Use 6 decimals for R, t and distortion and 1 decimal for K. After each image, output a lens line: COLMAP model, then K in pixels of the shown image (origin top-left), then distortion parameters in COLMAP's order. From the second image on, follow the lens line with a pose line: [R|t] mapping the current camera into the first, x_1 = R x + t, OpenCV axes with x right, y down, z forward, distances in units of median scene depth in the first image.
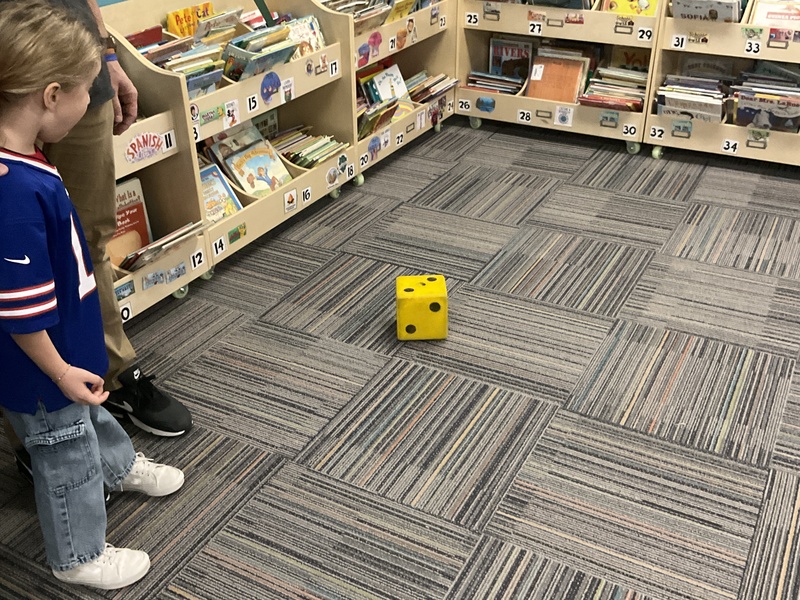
lens RADIAL K [[835.2, 0, 400.0], [0, 835.2, 300.0], [0, 0, 1]] dist [0.169894, -0.374192]
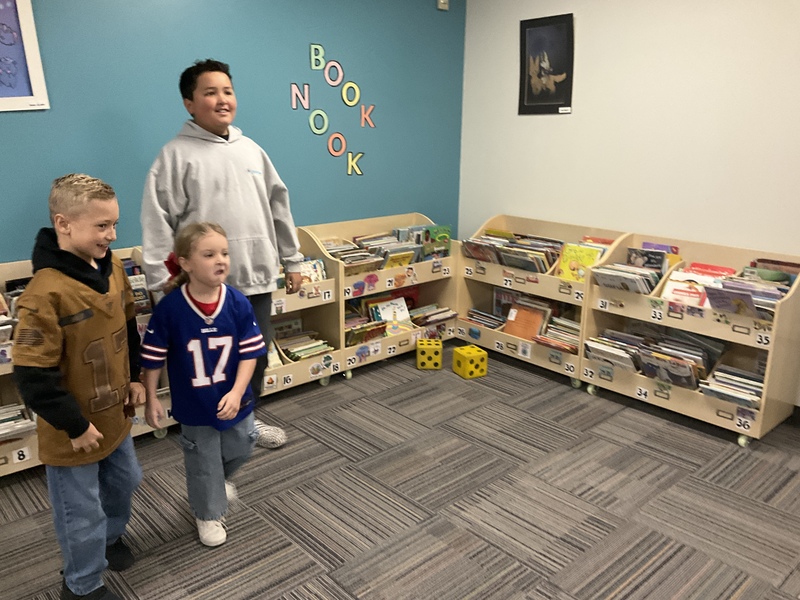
lens RADIAL K [[665.4, 0, 400.0], [0, 665.4, 300.0], [0, 0, 1]] dist [0.046517, -0.079267]
pose [[0.942165, 0.104796, -0.318343, 0.352401], [-0.180900, 0.958621, -0.219819, -0.038092], [0.282134, 0.264694, 0.922137, 0.003523]]
